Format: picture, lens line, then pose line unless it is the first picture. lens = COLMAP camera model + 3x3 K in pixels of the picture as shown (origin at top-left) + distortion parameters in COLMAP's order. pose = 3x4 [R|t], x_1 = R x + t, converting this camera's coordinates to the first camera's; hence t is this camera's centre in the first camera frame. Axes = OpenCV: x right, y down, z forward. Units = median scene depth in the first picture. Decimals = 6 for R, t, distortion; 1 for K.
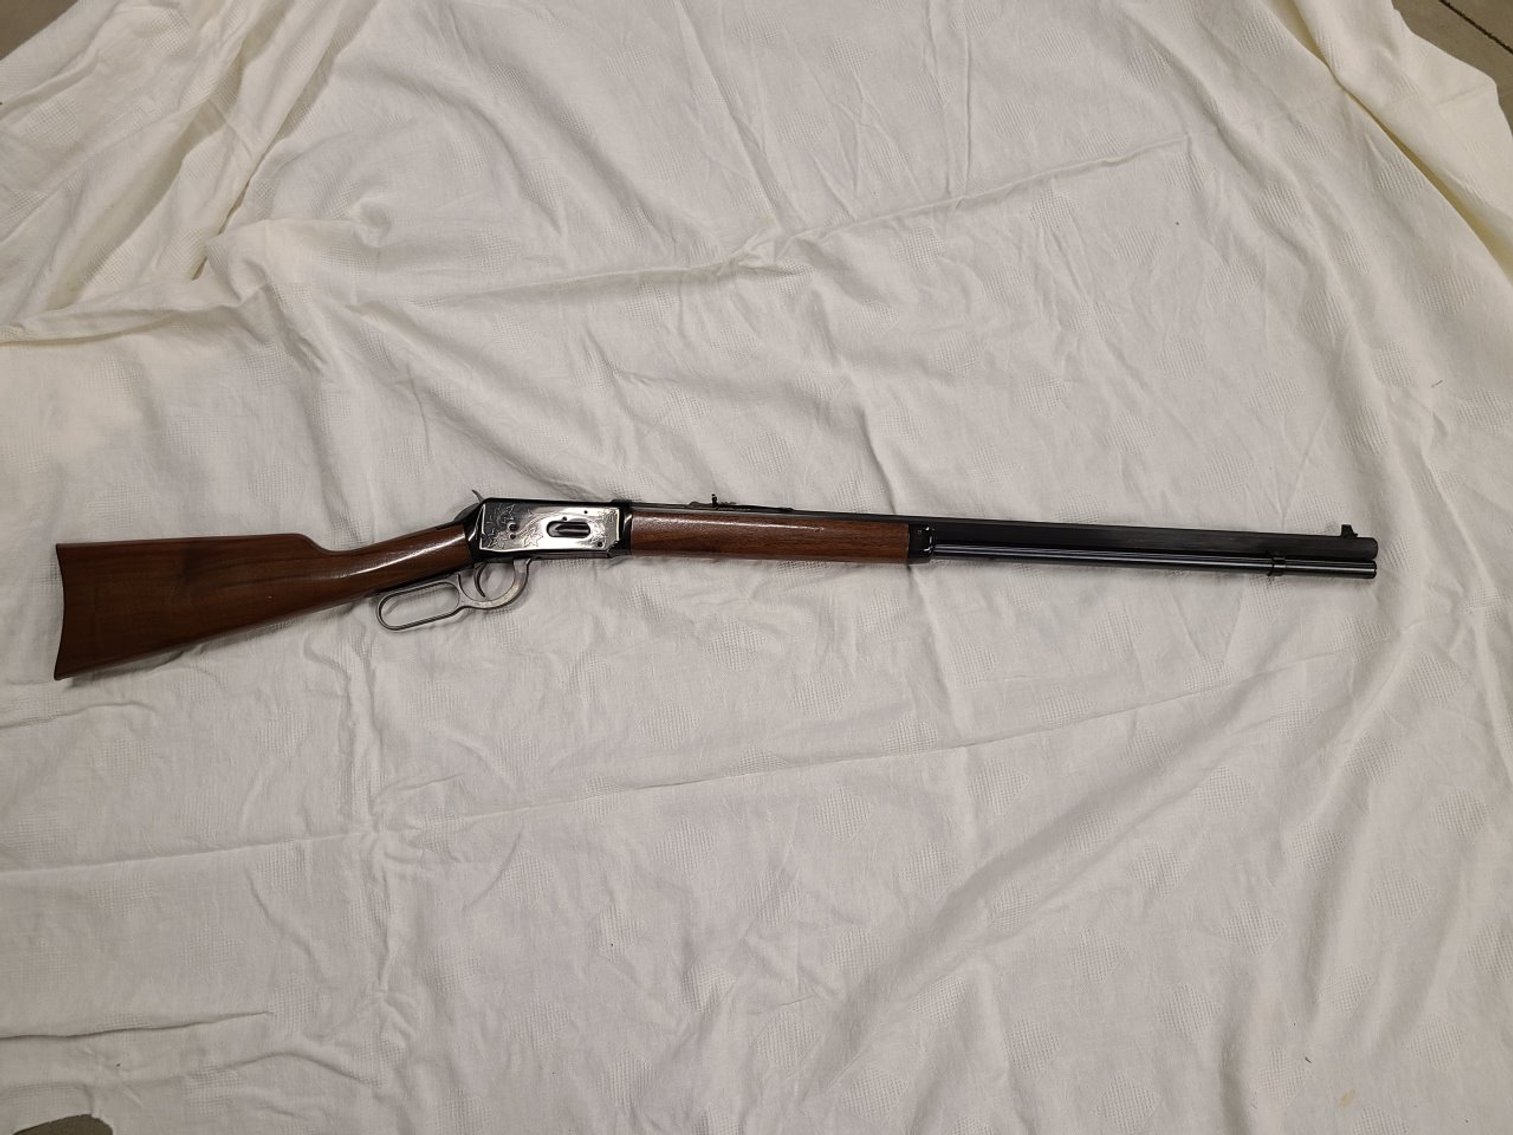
lens RADIAL K [[1132.3, 0, 742.8], [0, 1132.3, 565.0], [0, 0, 1]] dist [0.023317, -0.010105]
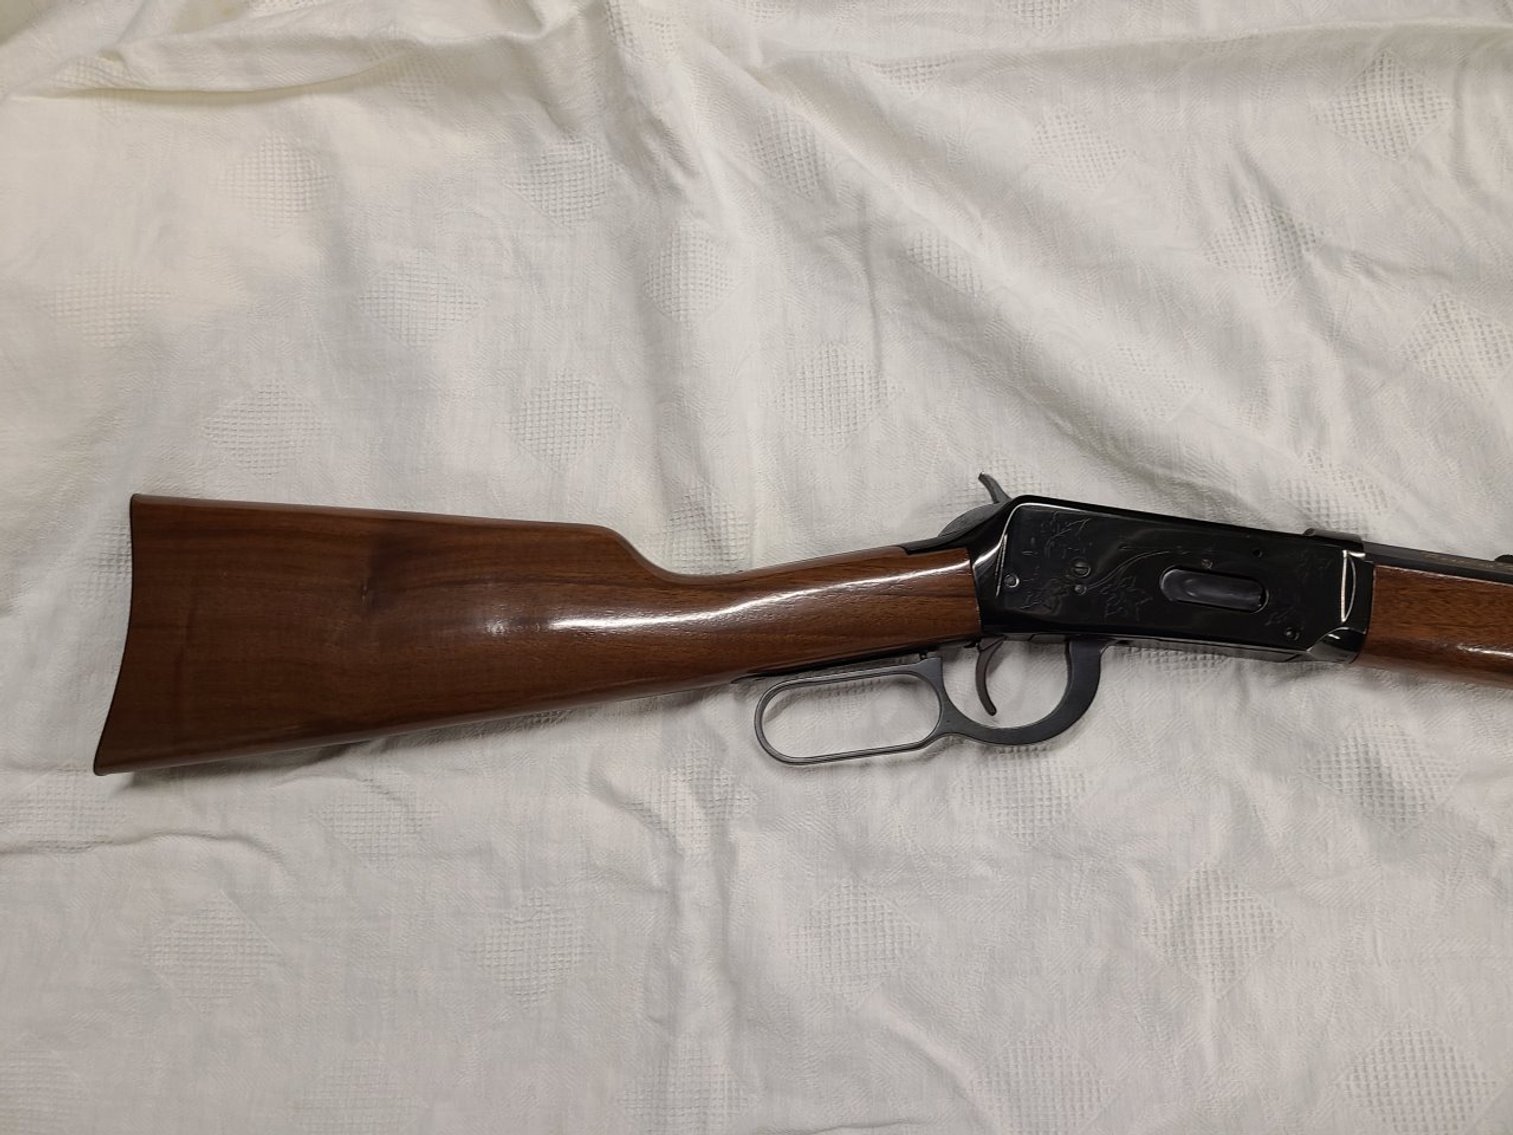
lens RADIAL K [[1132.3, 0, 718.1], [0, 1132.3, 569.6], [0, 0, 1]] dist [0.023317, -0.010105]
pose [[0.983217, 0.118119, -0.139038, -0.273029], [-0.116677, 0.992997, 0.018505, -0.023995], [0.140250, -0.001972, 0.990114, 0.532339]]
